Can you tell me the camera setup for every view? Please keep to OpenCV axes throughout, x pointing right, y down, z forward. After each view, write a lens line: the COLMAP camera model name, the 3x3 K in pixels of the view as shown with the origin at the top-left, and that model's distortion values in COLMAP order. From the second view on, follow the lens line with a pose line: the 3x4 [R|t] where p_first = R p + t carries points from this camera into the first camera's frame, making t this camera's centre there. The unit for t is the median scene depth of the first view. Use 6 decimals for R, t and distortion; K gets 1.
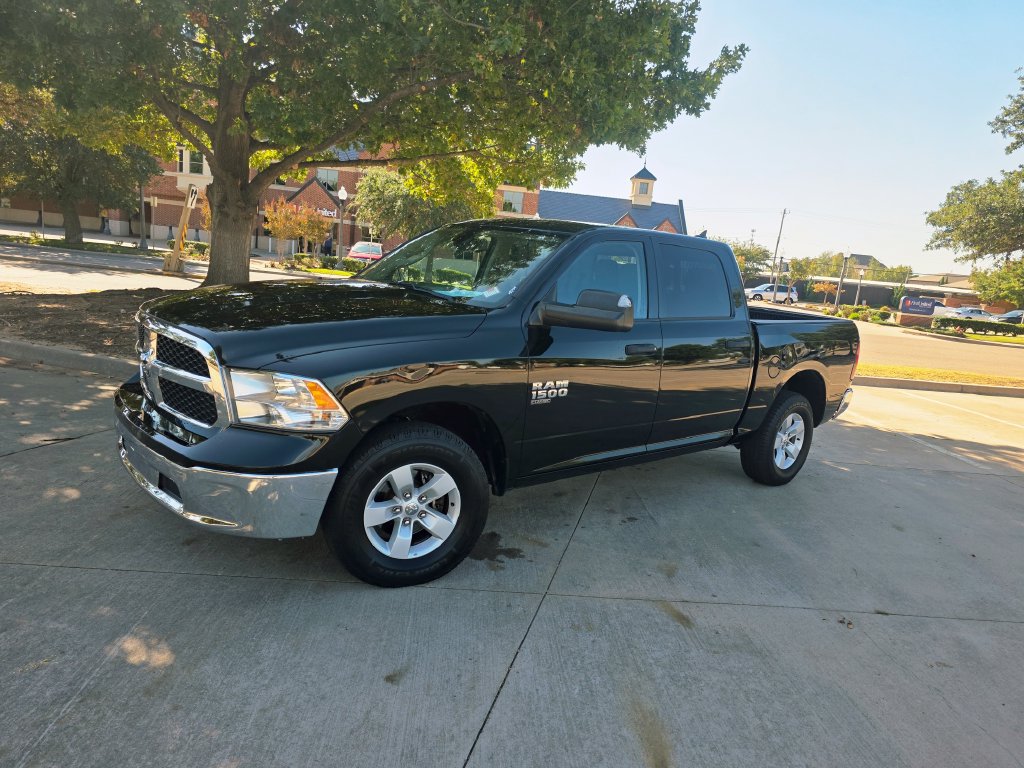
lens RADIAL K [[700.8, 0, 533.2], [0, 700.8, 377.3], [0, 0, 1]] dist [0.058883, -0.053346]
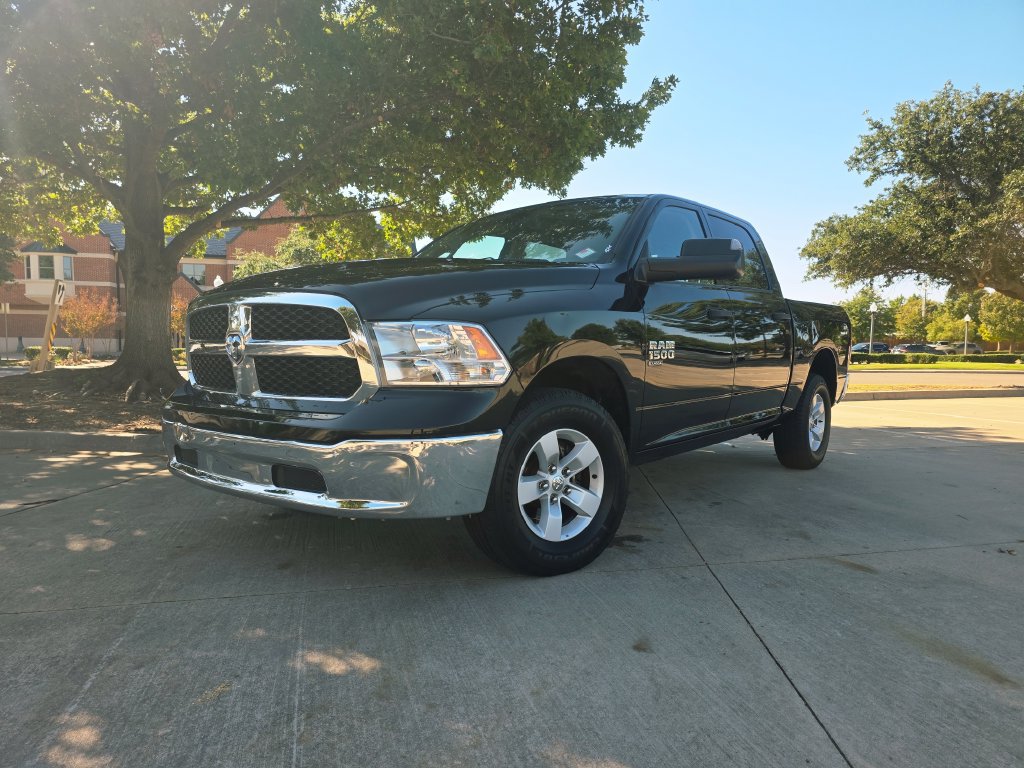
lens RADIAL K [[698.1, 0, 513.7], [0, 698.1, 389.3], [0, 0, 1]] dist [0.056030, -0.051127]
pose [[0.983272, -0.103069, 0.150175, -0.338394], [0.116923, 0.989365, -0.086525, 0.136163], [-0.139660, 0.102637, 0.984866, 0.130683]]
